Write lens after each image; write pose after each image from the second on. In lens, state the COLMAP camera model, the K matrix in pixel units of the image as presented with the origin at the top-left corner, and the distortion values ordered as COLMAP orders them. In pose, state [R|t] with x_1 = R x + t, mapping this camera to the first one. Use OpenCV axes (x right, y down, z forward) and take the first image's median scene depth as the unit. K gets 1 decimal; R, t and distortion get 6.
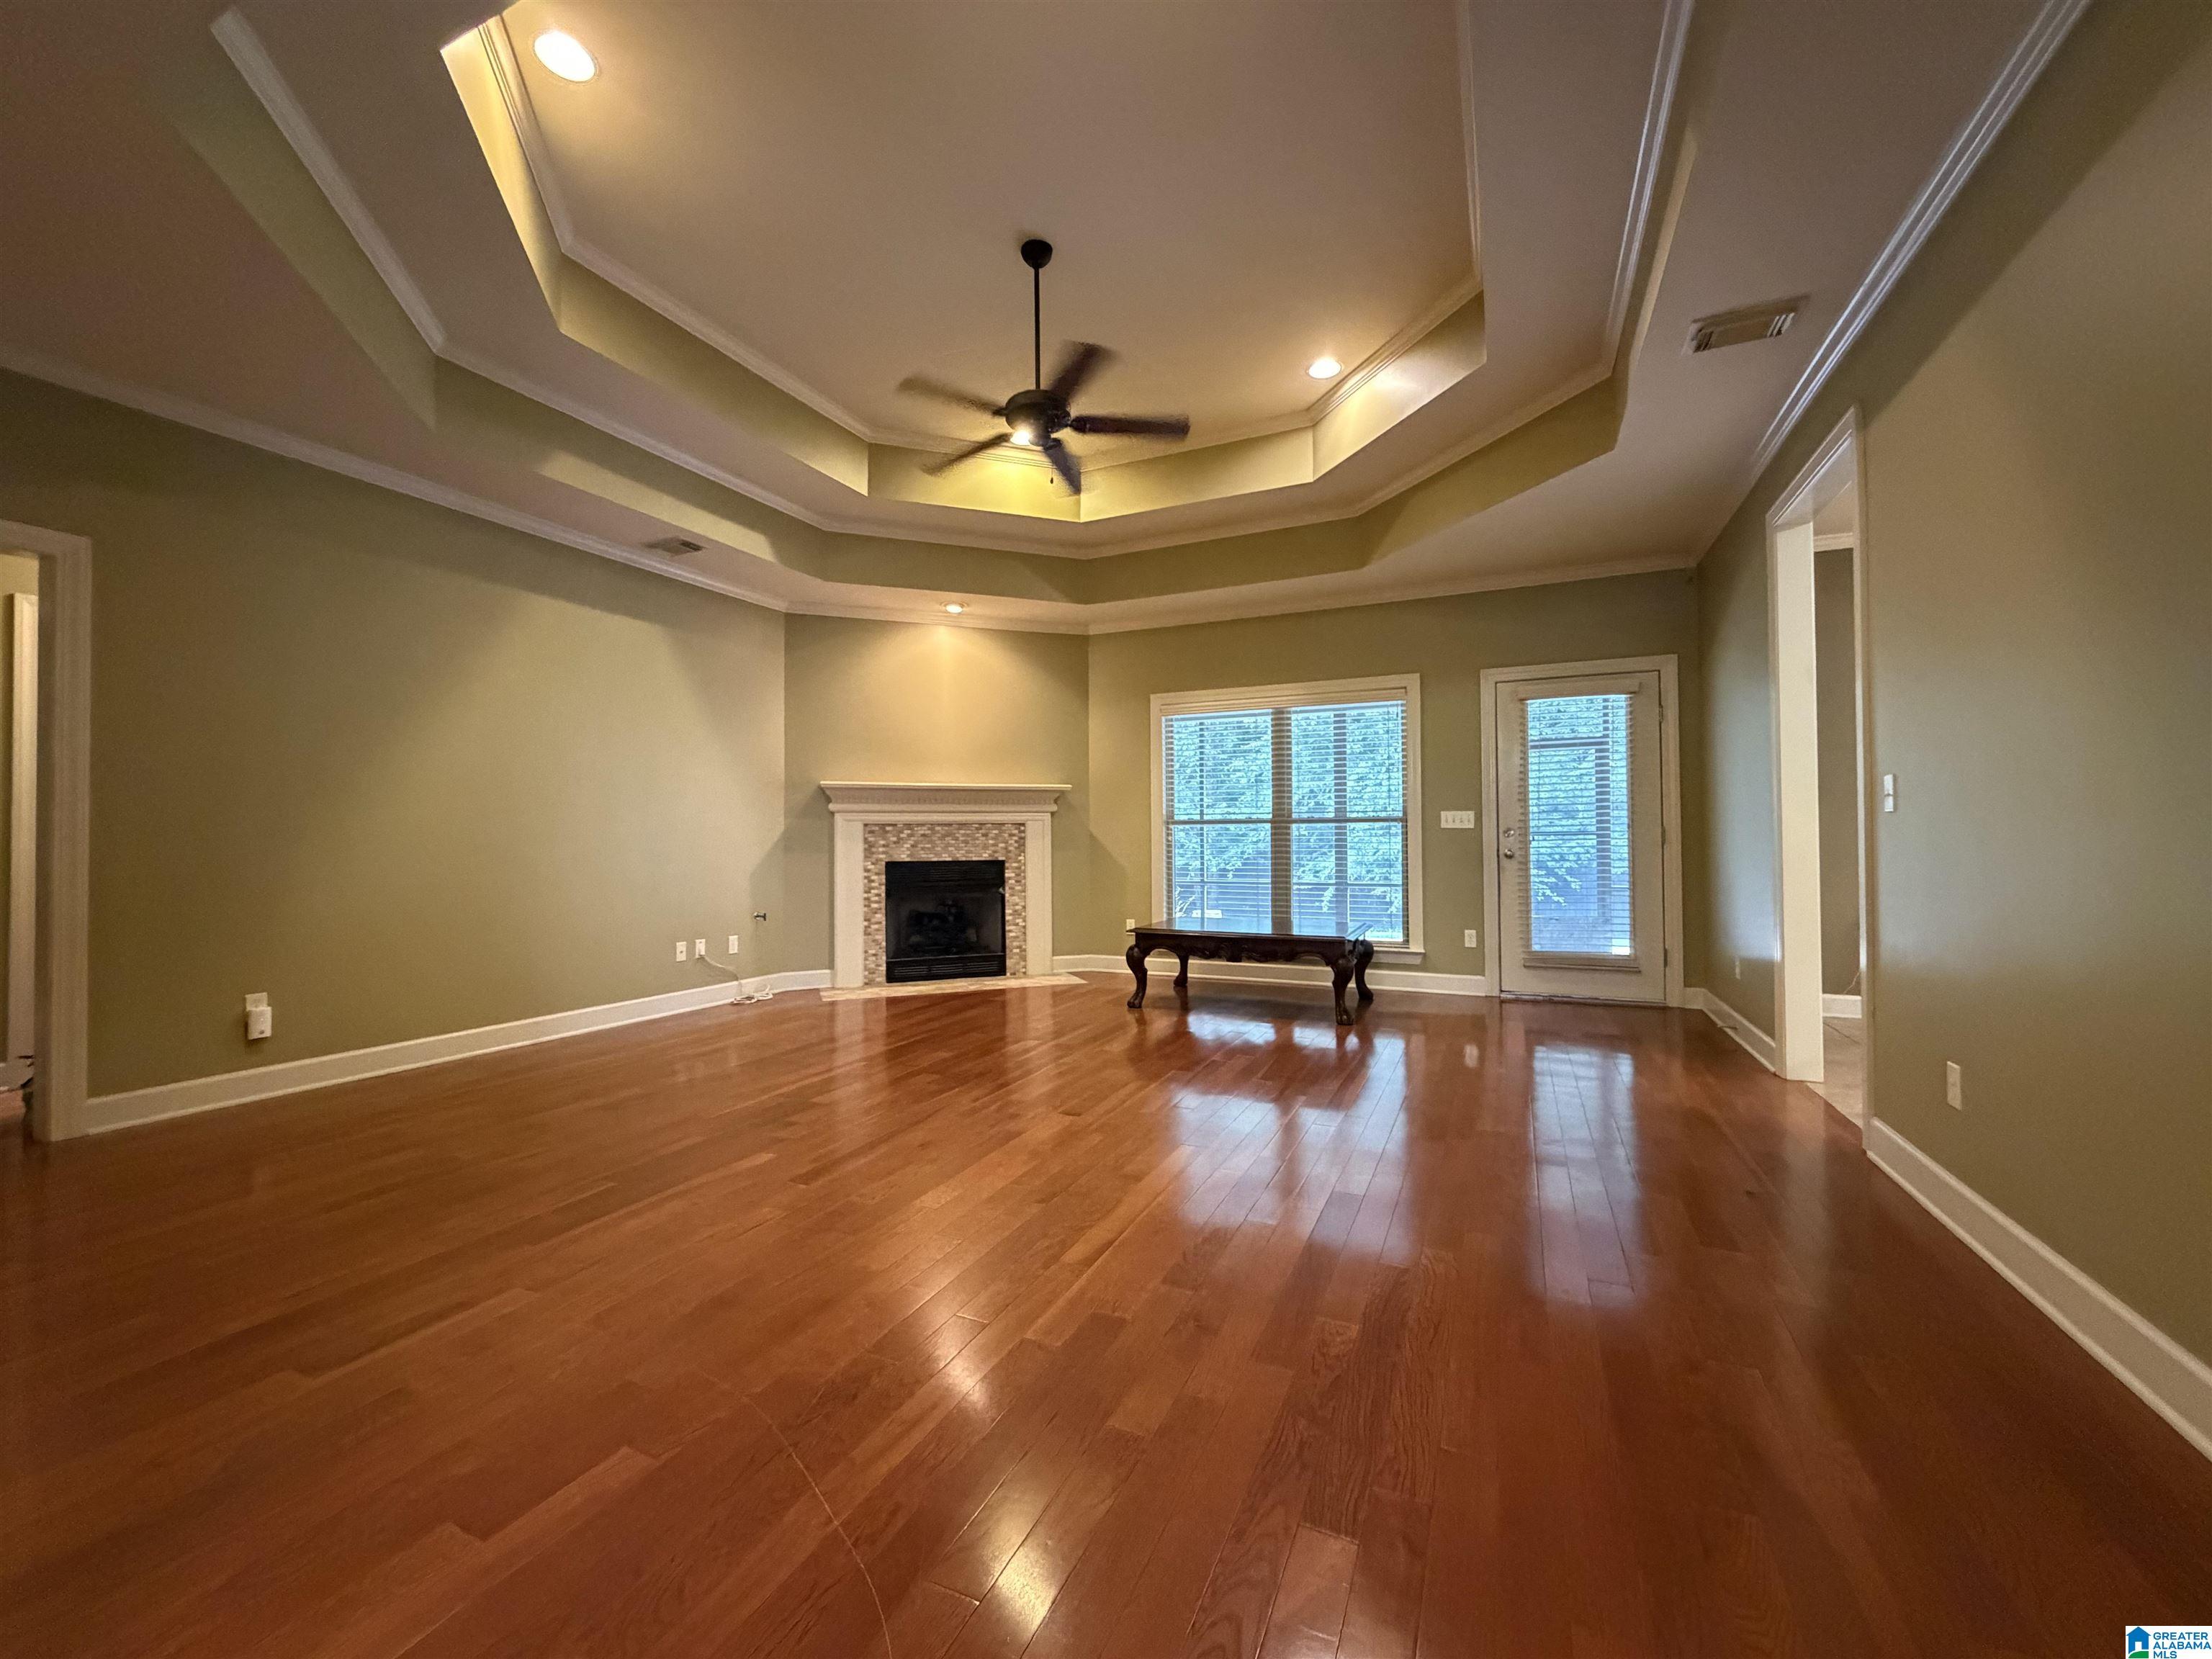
lens RADIAL K [[883.7, 0, 1100.4], [0, 883.7, 827.3], [0, 0, 1]] dist [-0.000003, 0.000217]
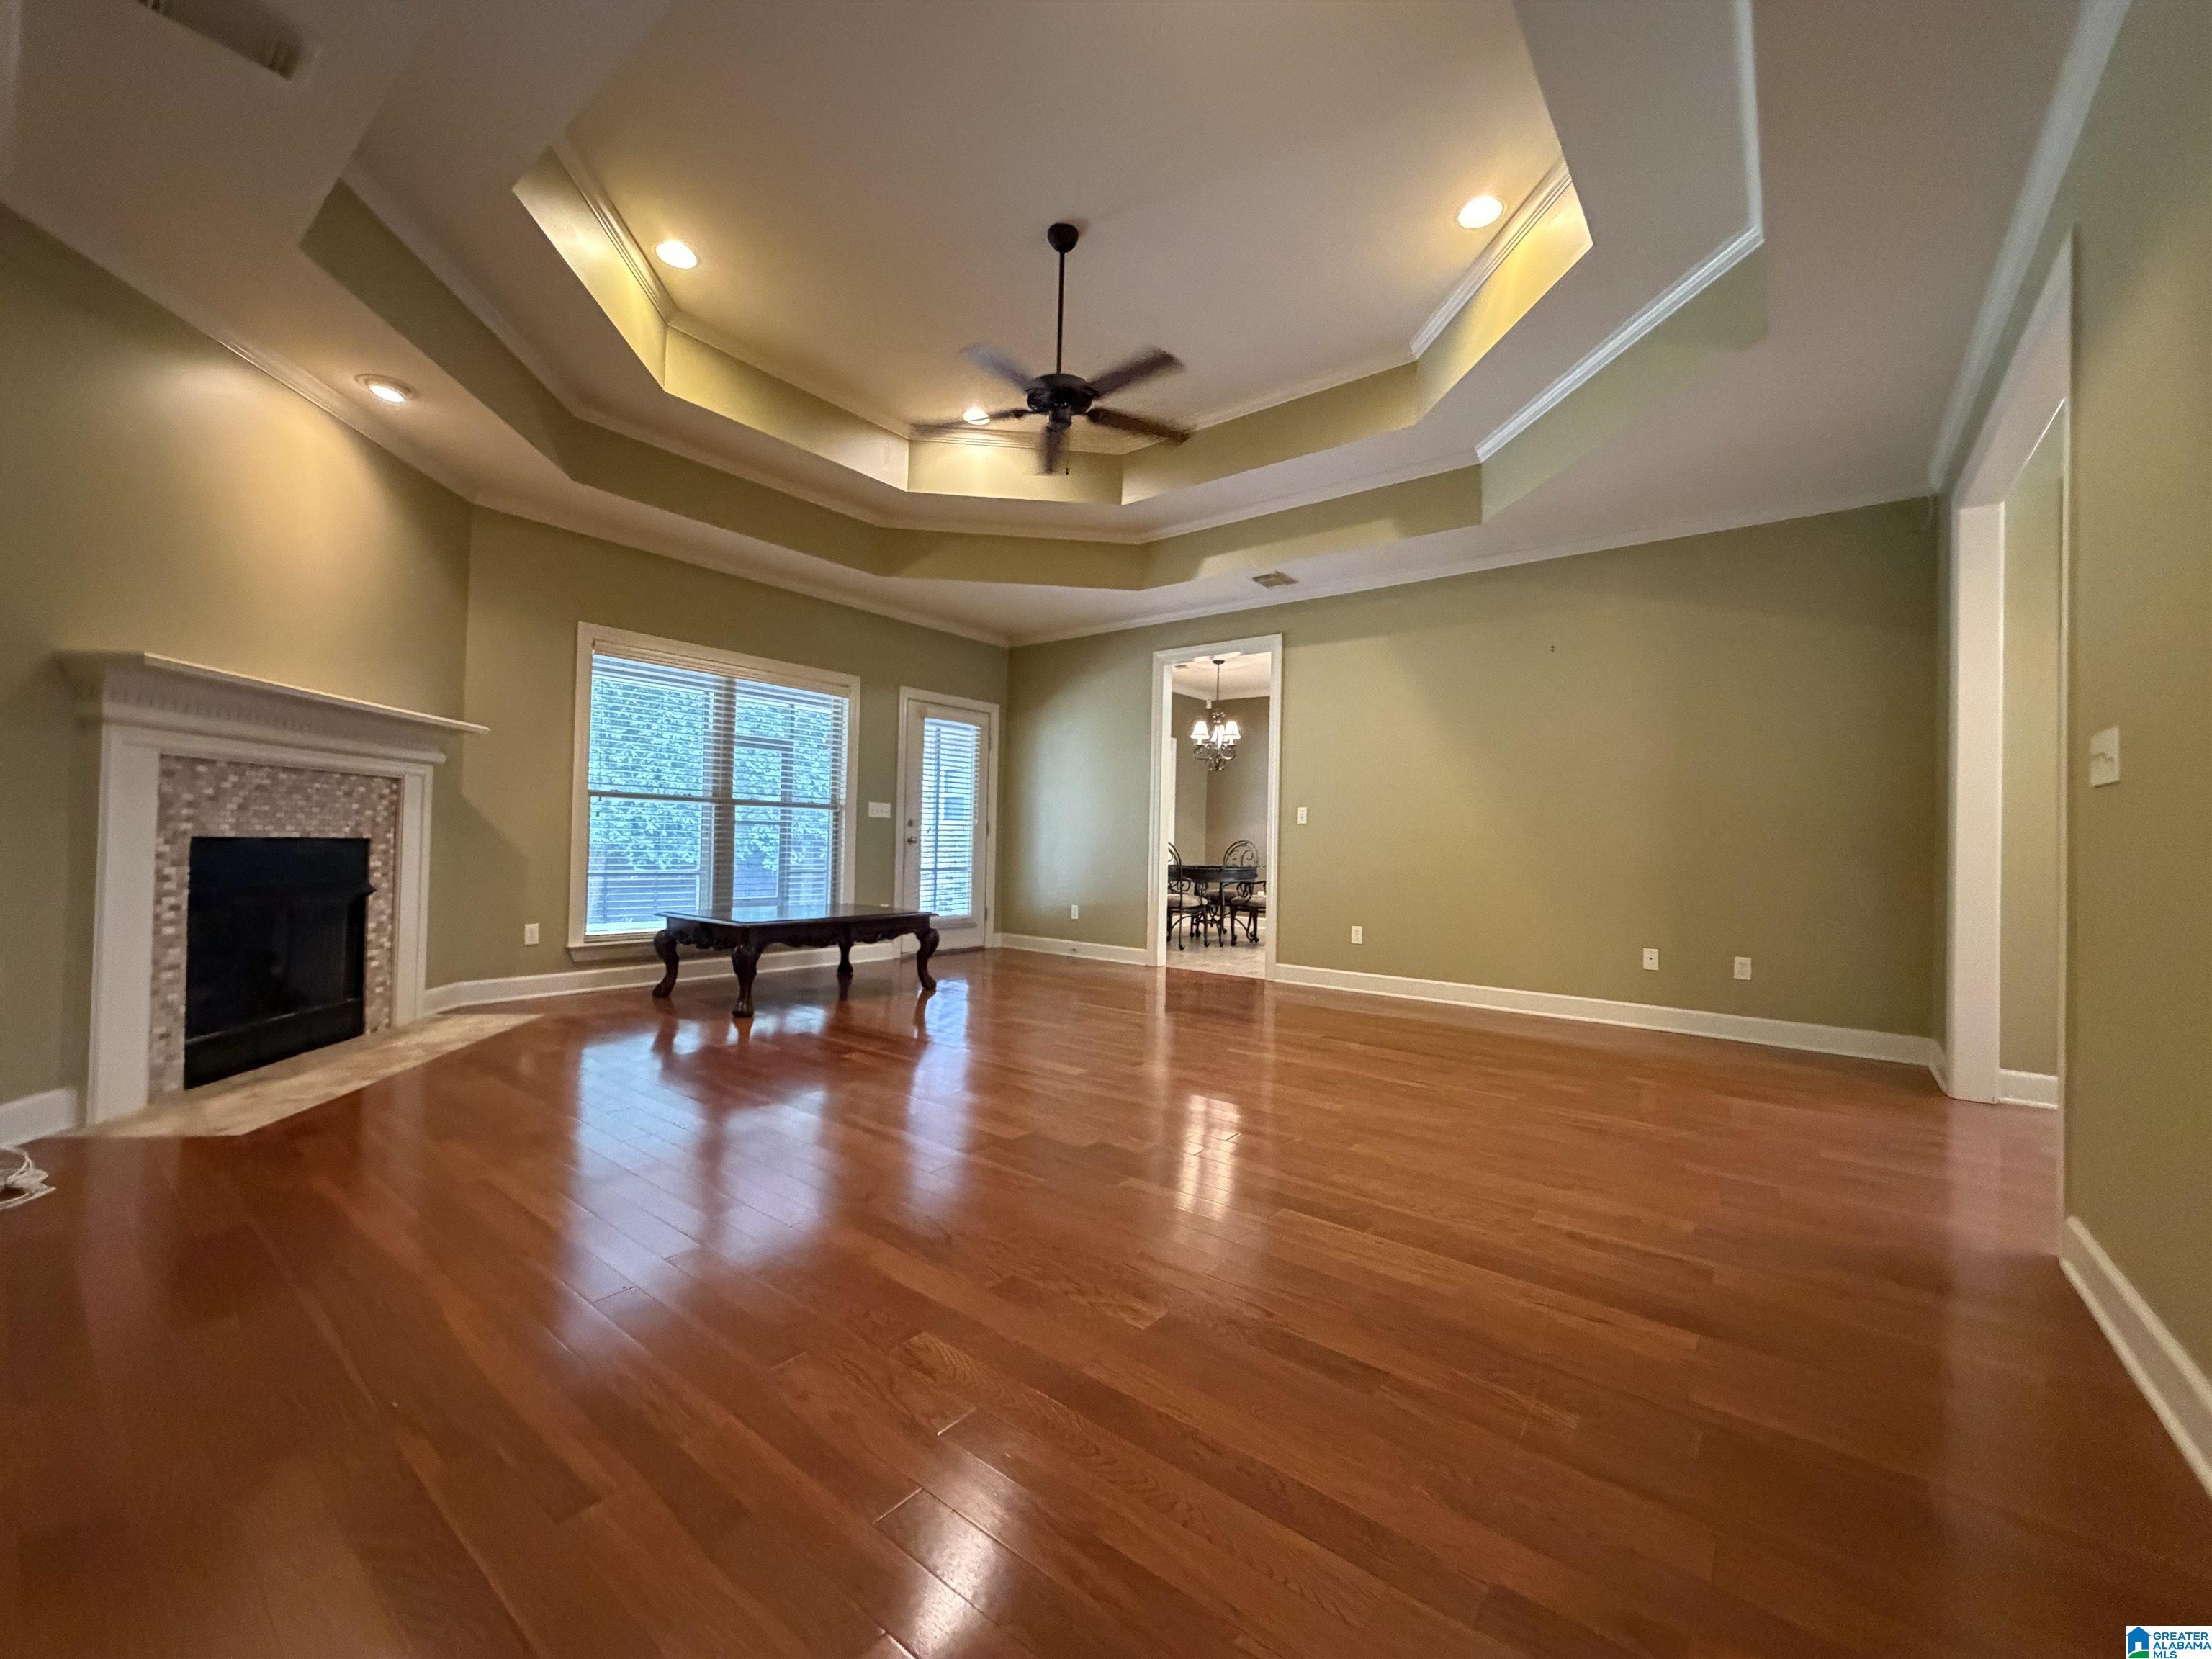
lens RADIAL K [[883.7, 0, 1100.4], [0, 883.7, 827.3], [0, 0, 1]] dist [-0.000003, 0.000217]
pose [[0.229392, 0.028986, 0.972902, -0.597984], [-0.037976, 0.999062, -0.020812, 0.024744], [-0.972593, -0.032173, 0.230278, 0.412119]]
